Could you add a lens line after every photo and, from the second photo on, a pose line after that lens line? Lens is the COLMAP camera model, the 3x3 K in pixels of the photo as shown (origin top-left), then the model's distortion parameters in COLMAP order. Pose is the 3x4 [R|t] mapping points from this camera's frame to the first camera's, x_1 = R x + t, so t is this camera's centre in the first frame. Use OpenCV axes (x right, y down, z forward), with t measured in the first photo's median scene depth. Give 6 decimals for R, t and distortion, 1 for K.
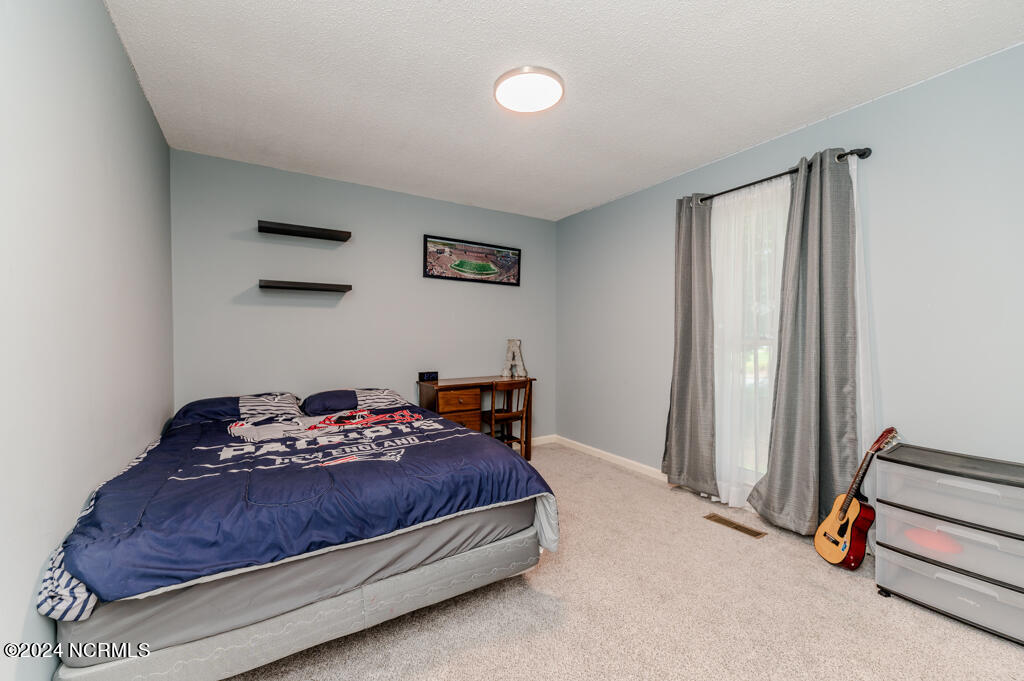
lens RADIAL K [[406.5, 0, 509.3], [0, 406.5, 339.2], [0, 0, 1]] dist [0.019692, -0.004427]
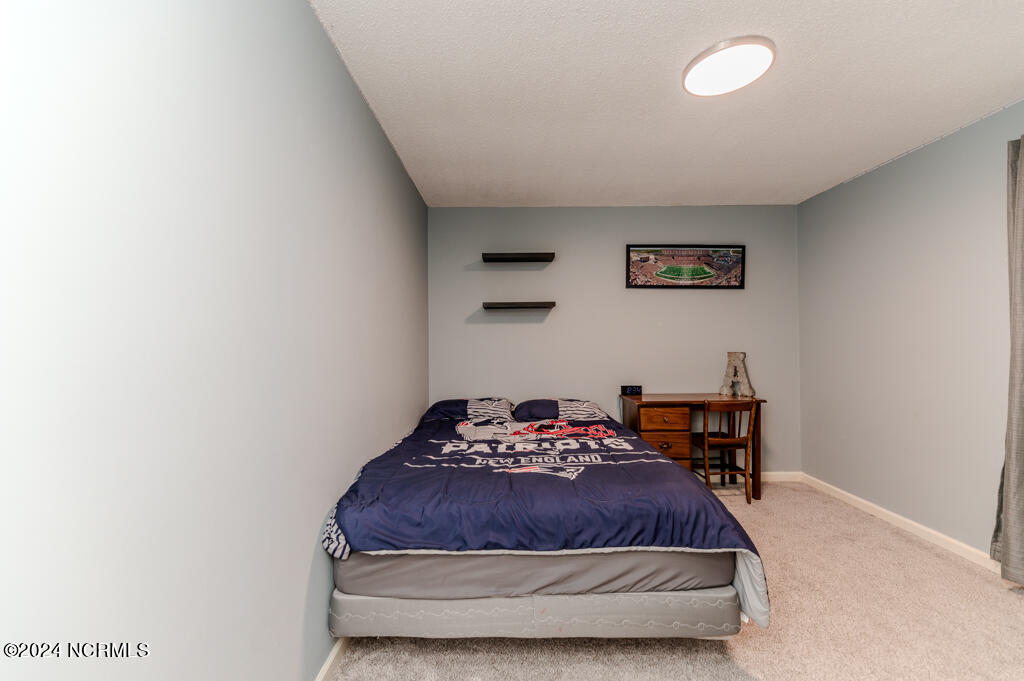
lens RADIAL K [[406.5, 0, 509.9], [0, 406.5, 335.5], [0, 0, 1]] dist [0.019692, -0.004427]
pose [[0.855270, -0.016216, -0.517929, 0.096834], [0.003513, 0.999669, -0.025498, -0.025599], [0.518171, 0.019988, 0.855043, 0.037201]]
